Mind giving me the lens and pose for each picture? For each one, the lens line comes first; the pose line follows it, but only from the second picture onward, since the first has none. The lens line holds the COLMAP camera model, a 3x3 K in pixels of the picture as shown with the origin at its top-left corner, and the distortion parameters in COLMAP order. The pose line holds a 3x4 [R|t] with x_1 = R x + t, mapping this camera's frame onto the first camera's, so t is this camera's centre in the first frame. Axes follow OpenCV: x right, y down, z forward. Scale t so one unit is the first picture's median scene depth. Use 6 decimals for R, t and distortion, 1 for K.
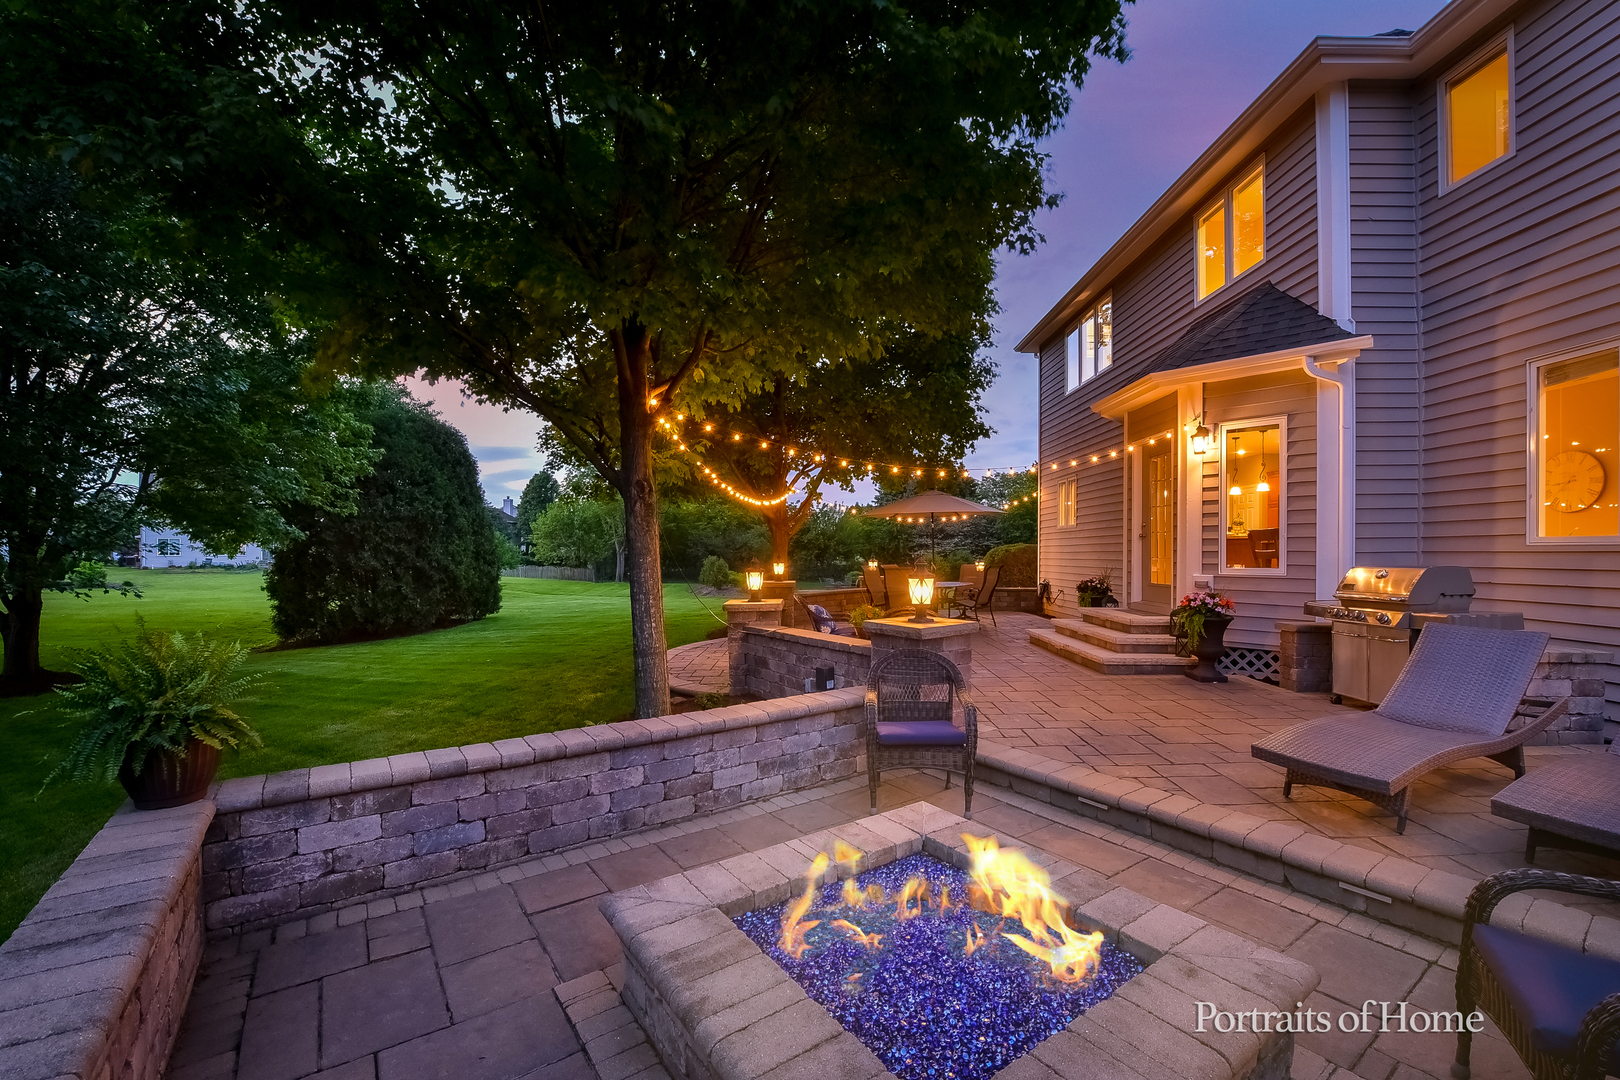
lens RADIAL K [[655.7, 0, 813.1], [0, 655.7, 546.4], [0, 0, 1]] dist [0.002017, -0.001328]
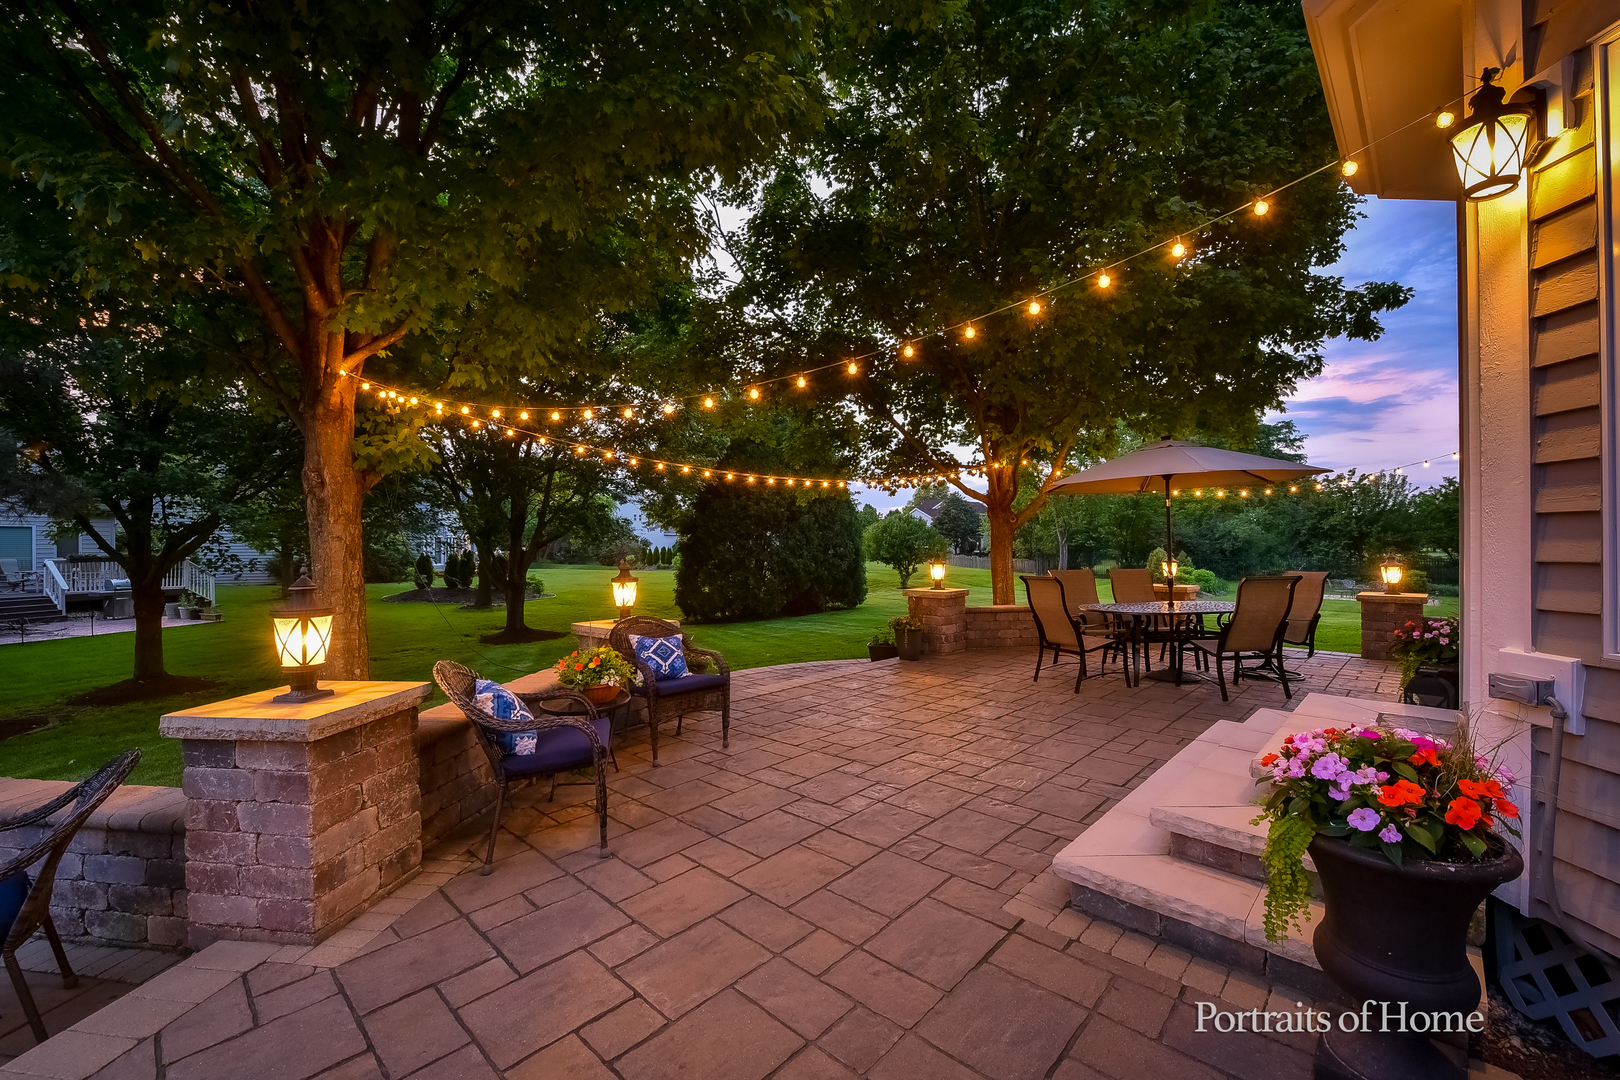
lens RADIAL K [[655.7, 0, 813.6], [0, 655.7, 544.2], [0, 0, 1]] dist [0.002017, -0.001328]
pose [[0.729972, -0.003061, -0.683470, 0.574746], [0.010798, 0.999917, 0.007055, -0.005762], [0.683392, -0.012530, 0.729944, 0.625162]]
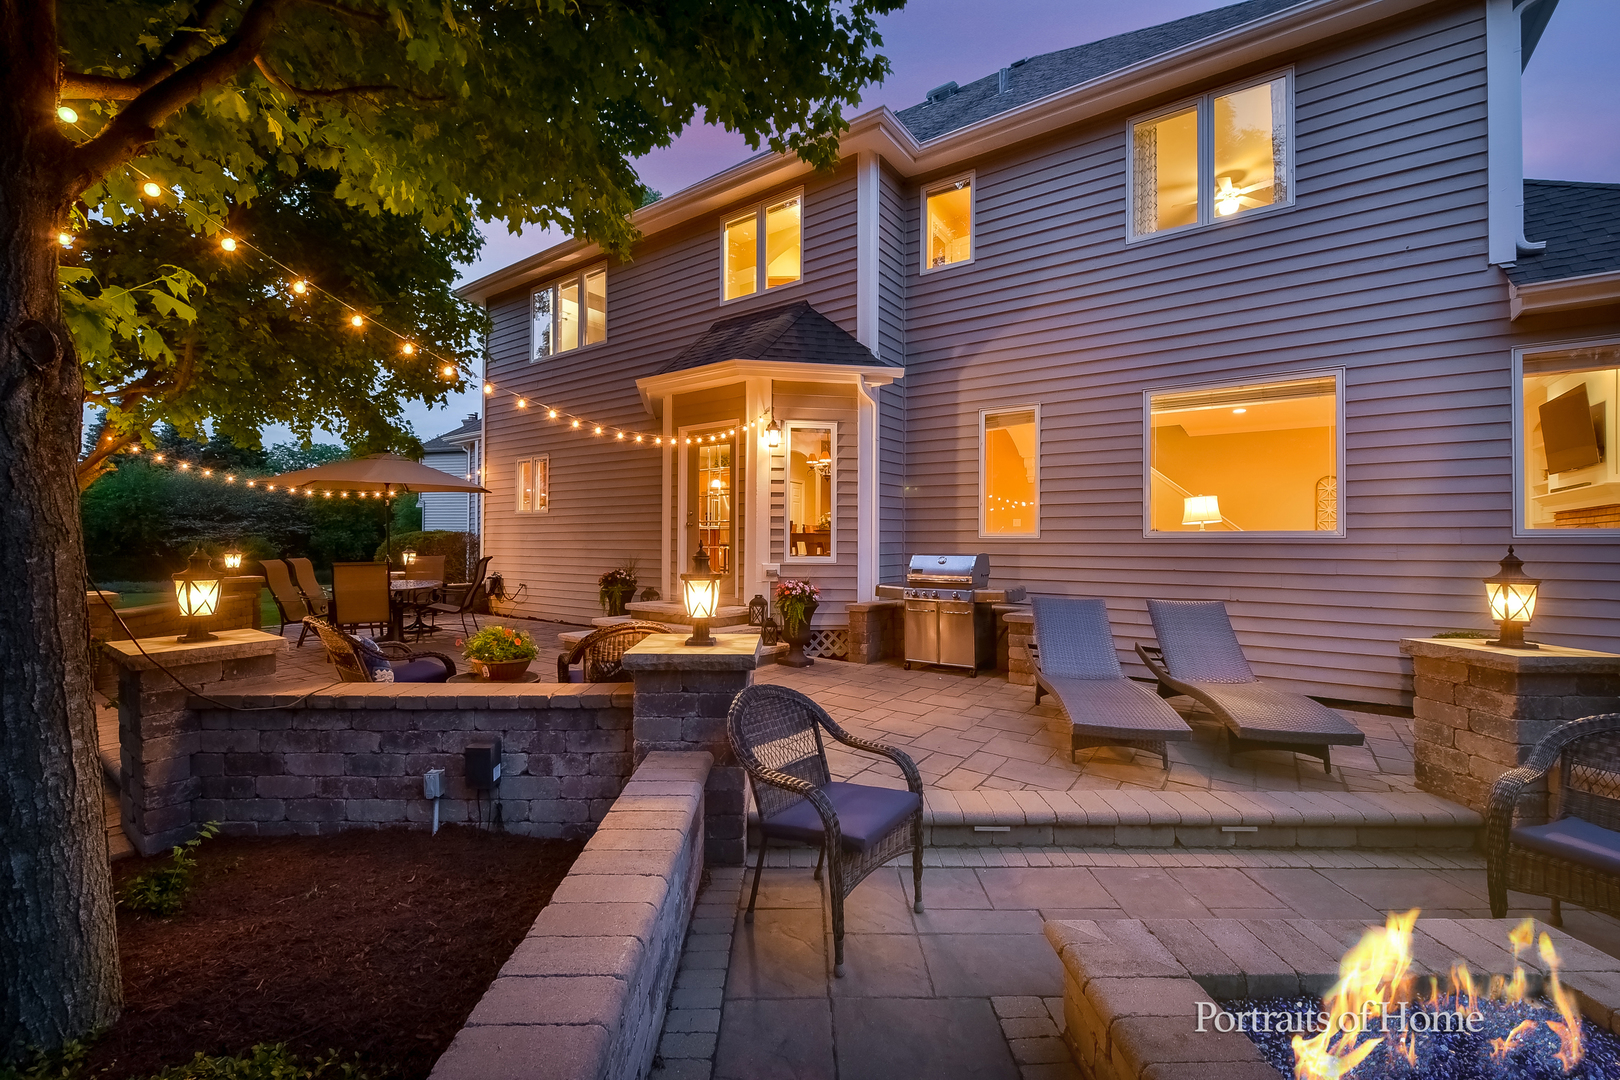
lens RADIAL K [[655.7, 0, 808.0], [0, 655.7, 537.1], [0, 0, 1]] dist [0.002017, -0.001328]
pose [[0.585688, 0.009106, 0.810485, -0.221031], [-0.012017, 0.999925, -0.002550, 0.003328], [-0.810447, -0.008246, 0.585754, 0.352417]]
